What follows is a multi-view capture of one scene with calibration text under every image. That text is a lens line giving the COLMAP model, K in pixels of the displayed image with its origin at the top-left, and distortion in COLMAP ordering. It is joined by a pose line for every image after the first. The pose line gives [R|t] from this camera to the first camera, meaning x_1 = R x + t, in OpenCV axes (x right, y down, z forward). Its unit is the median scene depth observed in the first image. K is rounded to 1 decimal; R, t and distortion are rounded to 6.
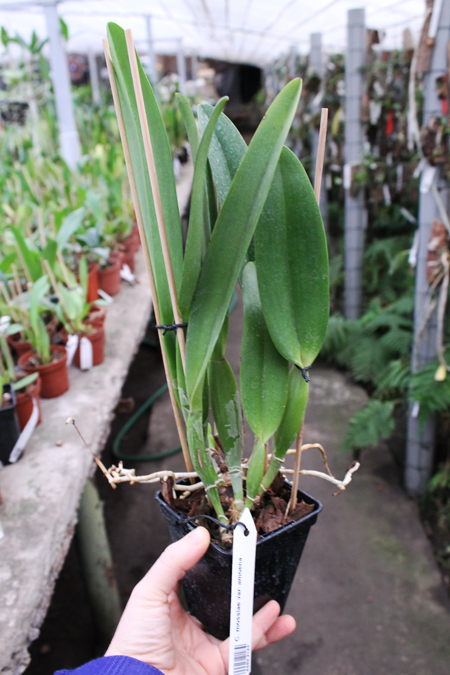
lens RADIAL K [[608.5, 0, 225.0], [0, 608.5, 337.5], [0, 0, 1]] dist [-0.081928, 0.000776]
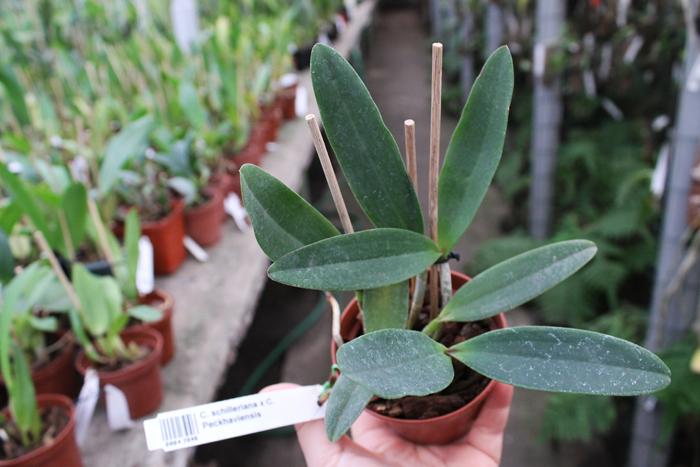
lens RADIAL K [[631.0, 0, 350.0], [0, 631.0, 233.5], [0, 0, 1]] dist [-0.081928, 0.000776]
pose [[0.998882, 0.017066, -0.044084, -0.003812], [-0.016303, 0.999712, 0.017614, -0.074900], [0.044372, -0.016876, 0.998873, 0.258716]]
